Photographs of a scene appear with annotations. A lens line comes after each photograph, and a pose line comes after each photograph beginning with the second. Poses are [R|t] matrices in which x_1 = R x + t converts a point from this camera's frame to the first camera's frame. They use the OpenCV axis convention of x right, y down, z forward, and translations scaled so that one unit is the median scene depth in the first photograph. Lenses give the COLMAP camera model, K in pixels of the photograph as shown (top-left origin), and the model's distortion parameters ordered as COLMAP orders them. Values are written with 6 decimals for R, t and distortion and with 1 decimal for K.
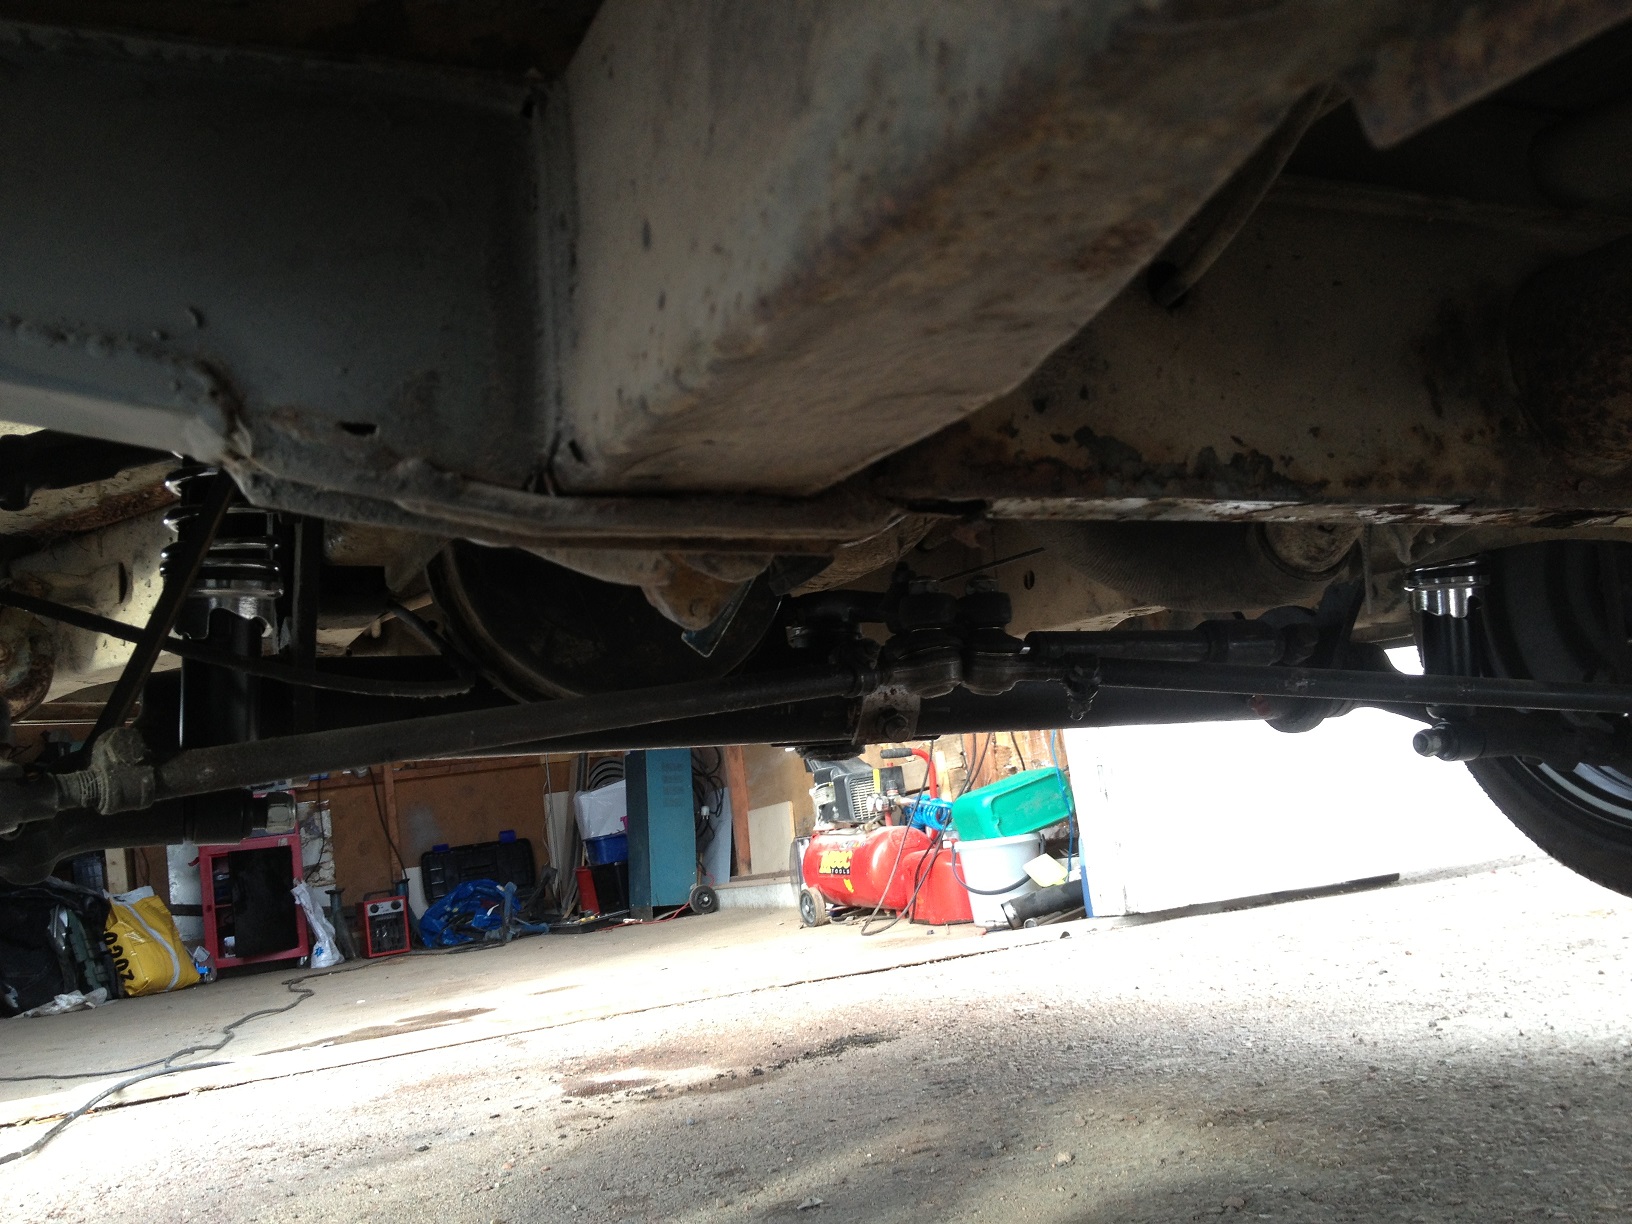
lens RADIAL K [[1559.2, 0, 819.4], [0, 1559.2, 659.0], [0, 0, 1]] dist [0.031223, 0.000000]
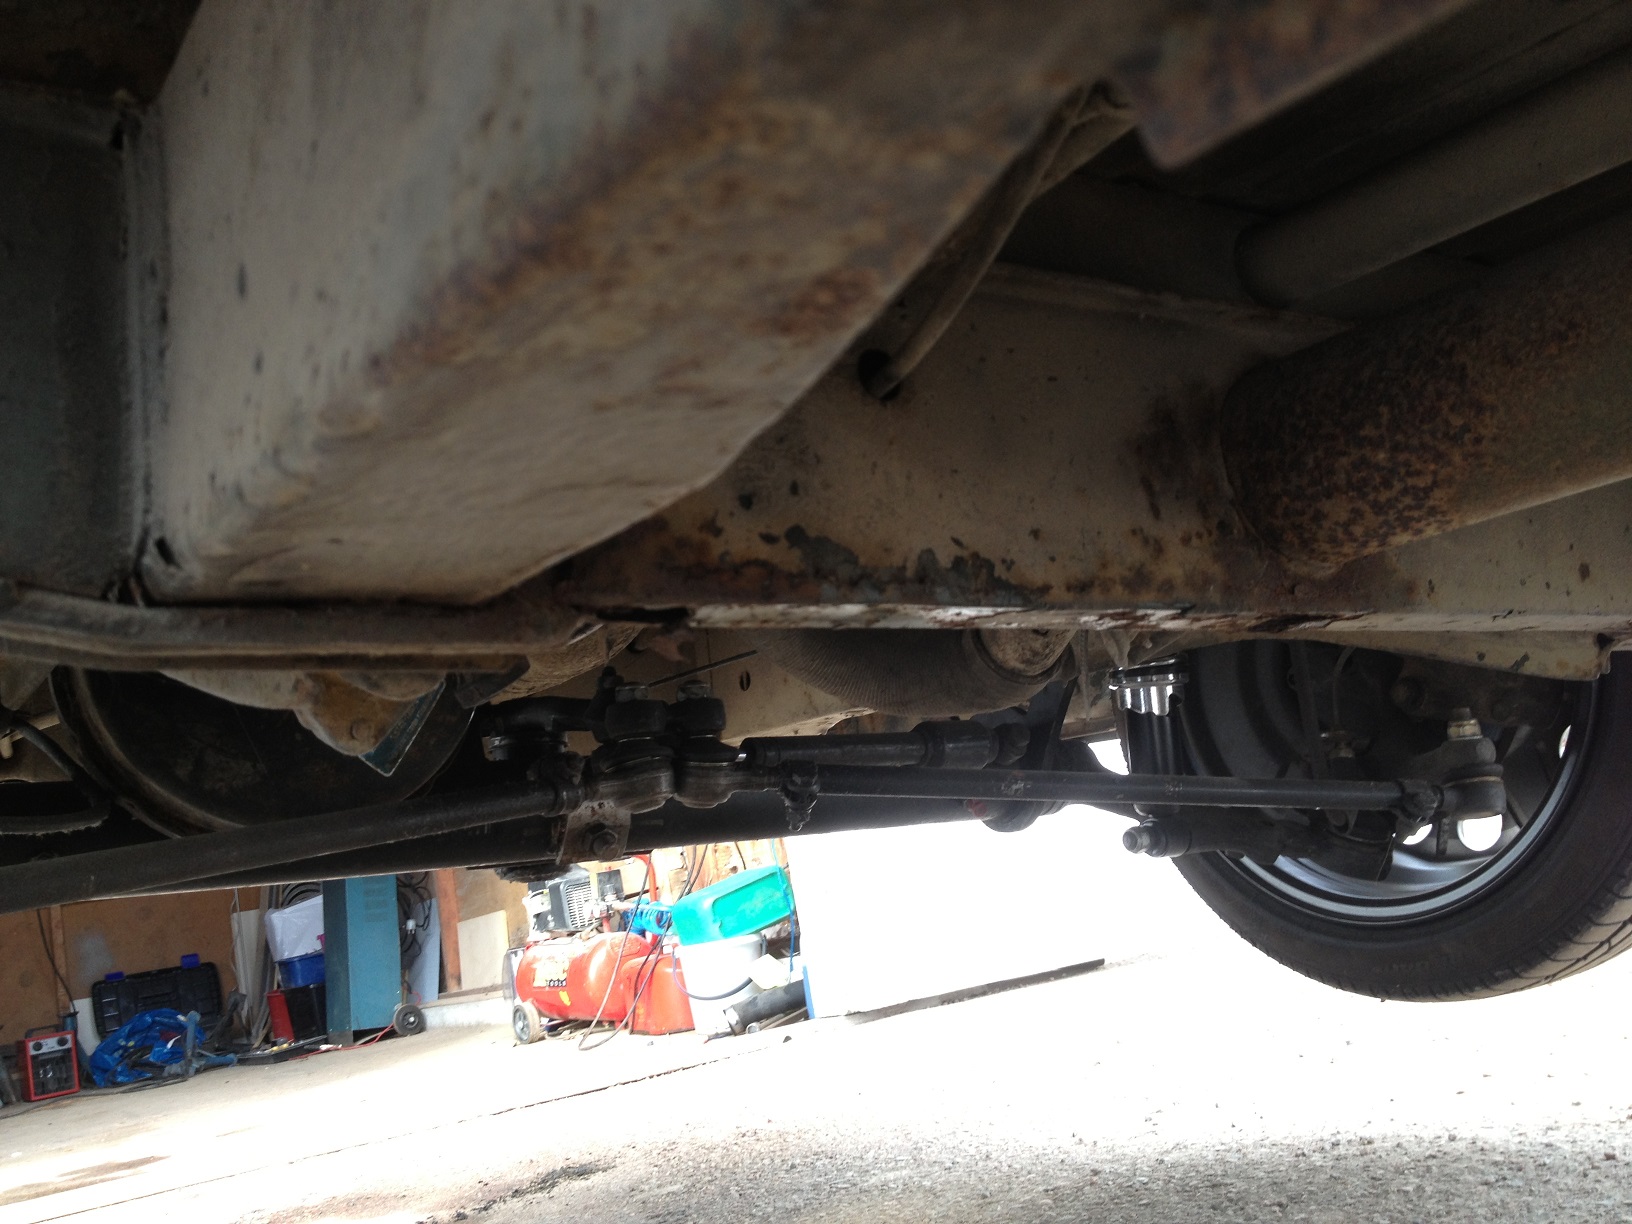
lens RADIAL K [[1559.2, 0, 815.0], [0, 1559.2, 623.6], [0, 0, 1]] dist [0.031223, 0.000000]
pose [[0.984257, -0.004875, 0.176674, 0.018307], [0.019874, 0.996333, -0.083223, -0.014657], [-0.175620, 0.085424, 0.980745, 0.100636]]
